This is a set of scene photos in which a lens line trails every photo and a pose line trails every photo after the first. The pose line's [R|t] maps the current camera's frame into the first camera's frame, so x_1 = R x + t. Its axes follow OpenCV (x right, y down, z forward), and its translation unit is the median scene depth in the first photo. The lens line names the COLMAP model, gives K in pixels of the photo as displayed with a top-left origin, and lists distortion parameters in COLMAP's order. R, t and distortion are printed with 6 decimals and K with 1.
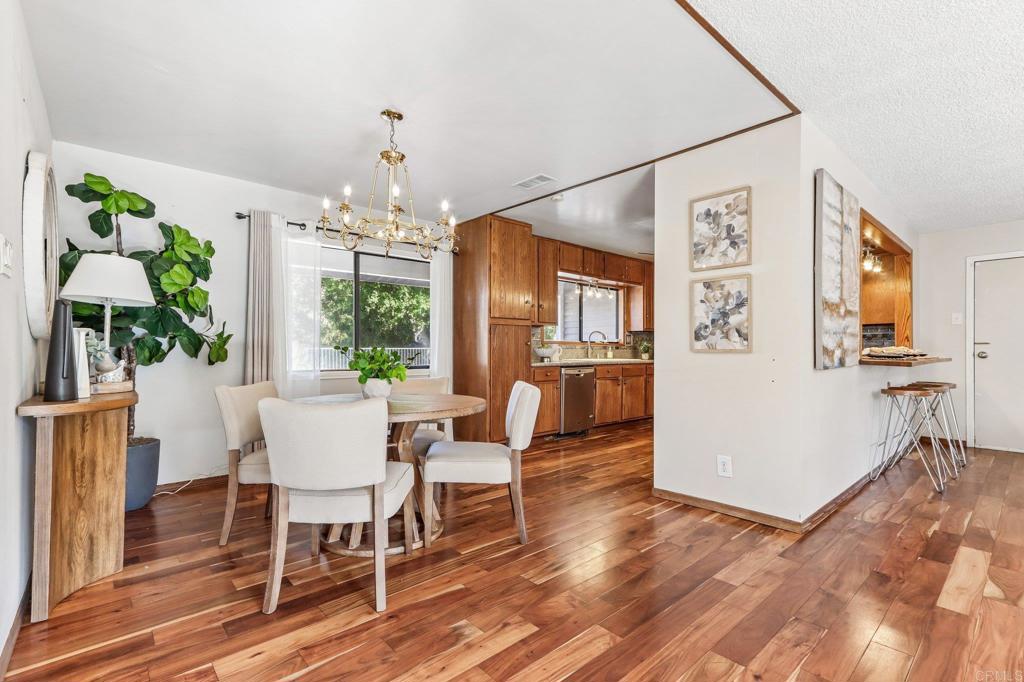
lens RADIAL K [[469.9, 0, 512.1], [0, 469.9, 344.8], [0, 0, 1]] dist [0.003029, 0.001983]
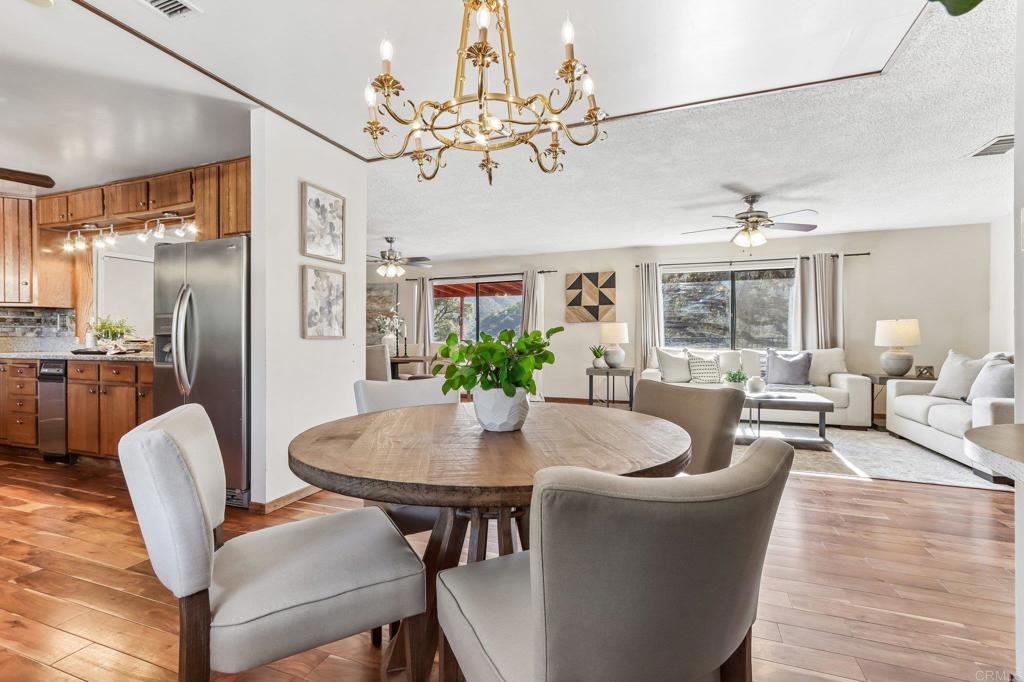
lens RADIAL K [[469.9, 0, 510.1], [0, 469.9, 338.3], [0, 0, 1]] dist [0.003029, 0.001983]
pose [[-0.456713, -0.001363, 0.889613, -0.705245], [-0.008749, 0.999957, -0.002960, 0.014556], [-0.889571, -0.009135, -0.456706, 1.124273]]
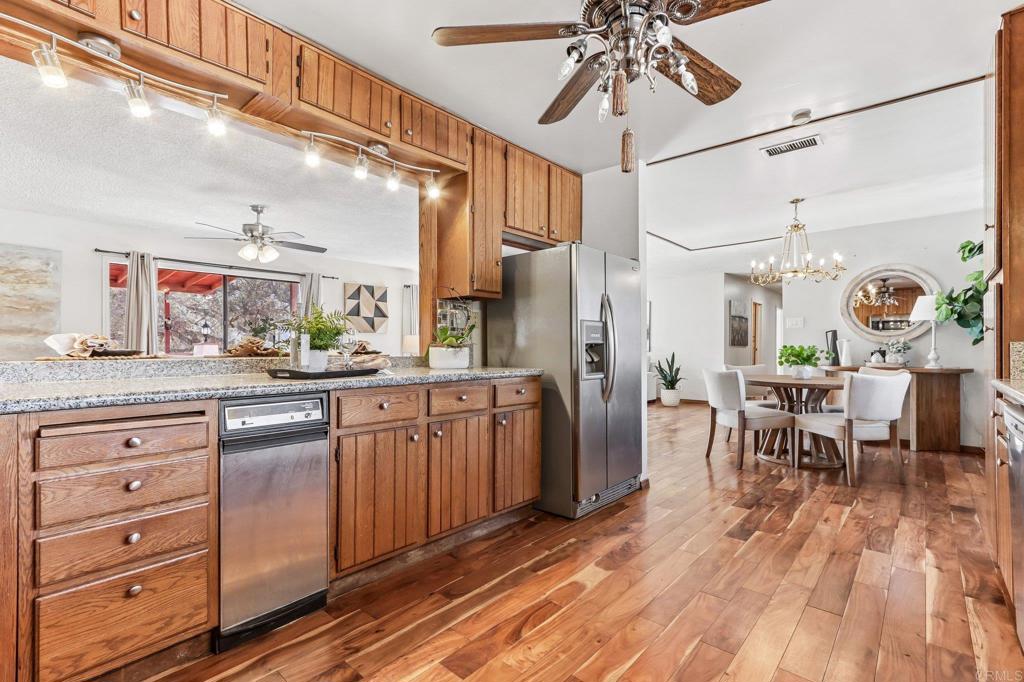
lens RADIAL K [[469.9, 0, 508.6], [0, 469.9, 346.5], [0, 0, 1]] dist [0.003029, 0.001983]
pose [[-0.991841, -0.002395, -0.127462, 0.847342], [-0.000513, 0.999890, -0.014797, 0.032316], [0.127484, -0.014611, -0.991733, 2.260798]]
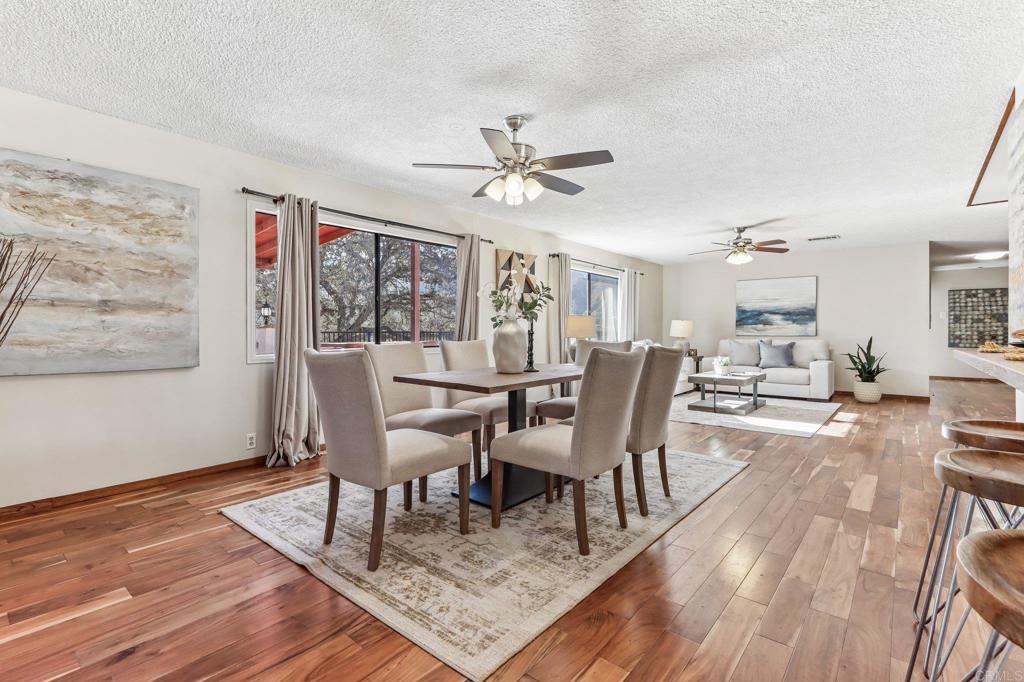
lens RADIAL K [[469.9, 0, 504.2], [0, 469.9, 331.5], [0, 0, 1]] dist [0.003029, 0.001983]
pose [[-0.989558, -0.003457, -0.144095, 1.634714], [-0.002170, 0.999956, -0.009090, 0.021367], [0.144120, -0.008683, -0.989522, 1.635489]]
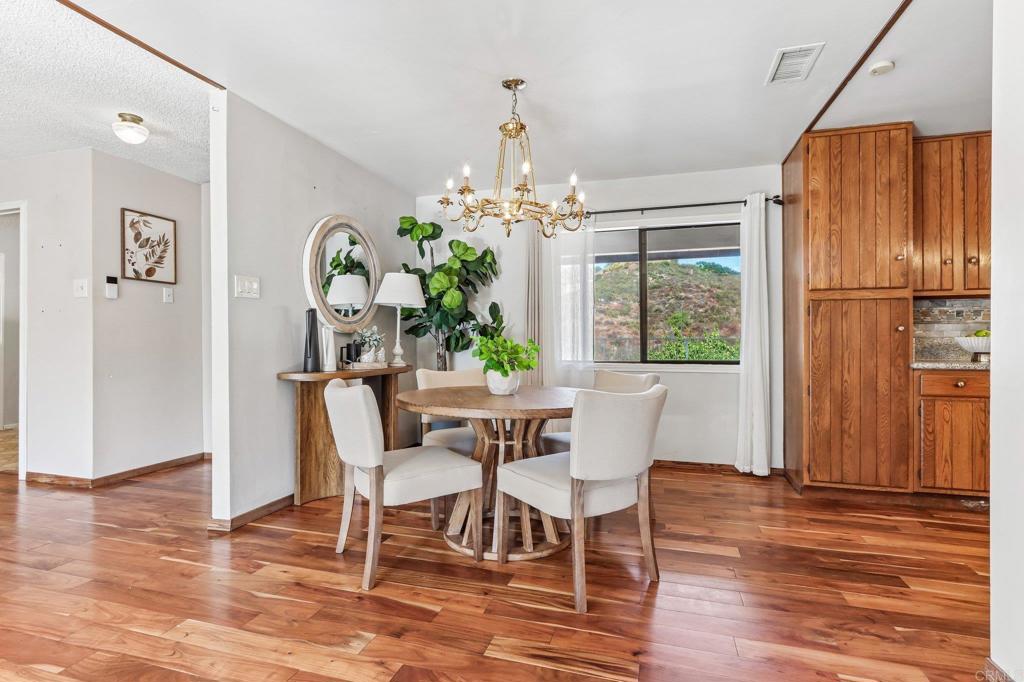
lens RADIAL K [[502.4, 0, 505.8], [0, 502.4, 339.1], [0, 0, 1]] dist [-0.000329, -0.000153]
pose [[0.517590, -0.003035, -0.855623, 0.523762], [0.009602, 0.999951, 0.002262, 0.006332], [0.855575, -0.009386, 0.517594, 0.434117]]
